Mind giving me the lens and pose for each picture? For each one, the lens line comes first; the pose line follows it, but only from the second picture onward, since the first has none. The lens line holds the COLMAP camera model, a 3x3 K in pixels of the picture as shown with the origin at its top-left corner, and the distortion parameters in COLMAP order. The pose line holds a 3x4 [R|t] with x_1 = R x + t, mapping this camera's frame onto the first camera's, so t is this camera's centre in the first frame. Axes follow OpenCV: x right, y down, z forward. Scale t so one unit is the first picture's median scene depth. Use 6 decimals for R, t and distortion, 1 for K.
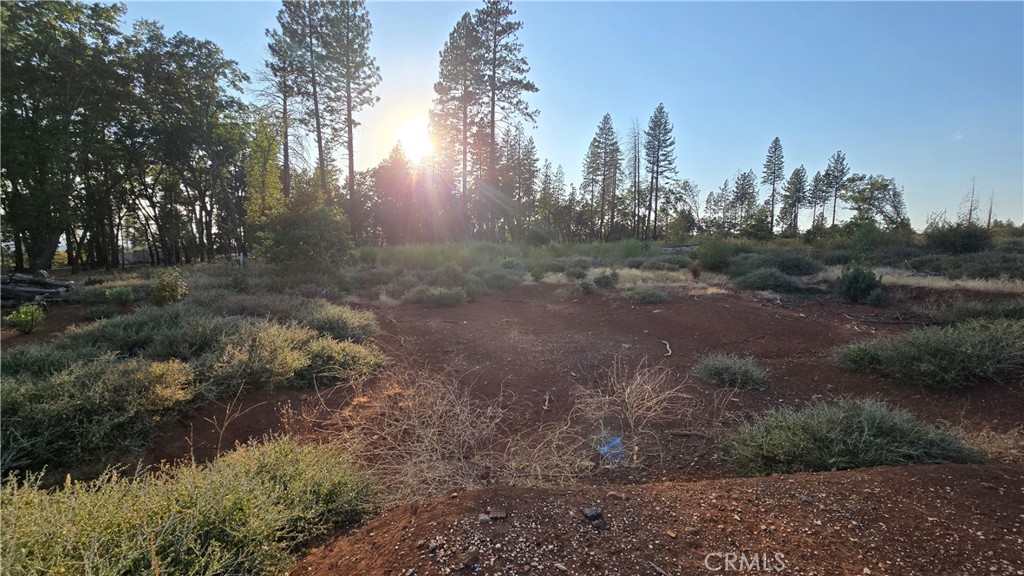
lens RADIAL K [[418.1, 0, 508.5], [0, 418.1, 290.3], [0, 0, 1]] dist [-0.015322, 0.004975]
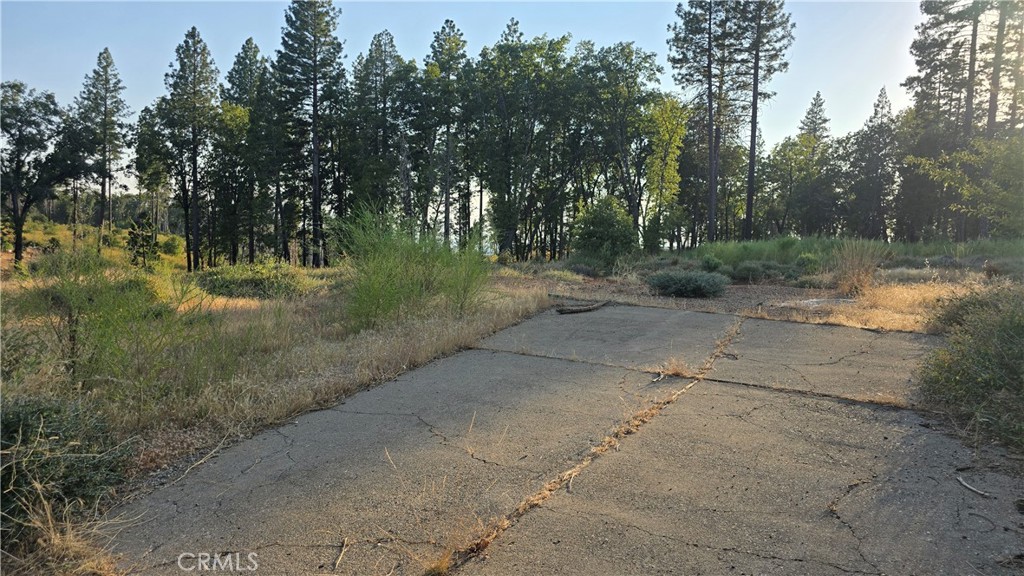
lens RADIAL K [[686.4, 0, 515.8], [0, 686.4, 290.7], [0, 0, 1]] dist [0.065175, -0.065598]
pose [[0.649295, 0.045734, -0.759161, 0.400334], [-0.085360, 0.996266, -0.012988, 0.052103], [0.755732, 0.073235, 0.650774, -0.268881]]
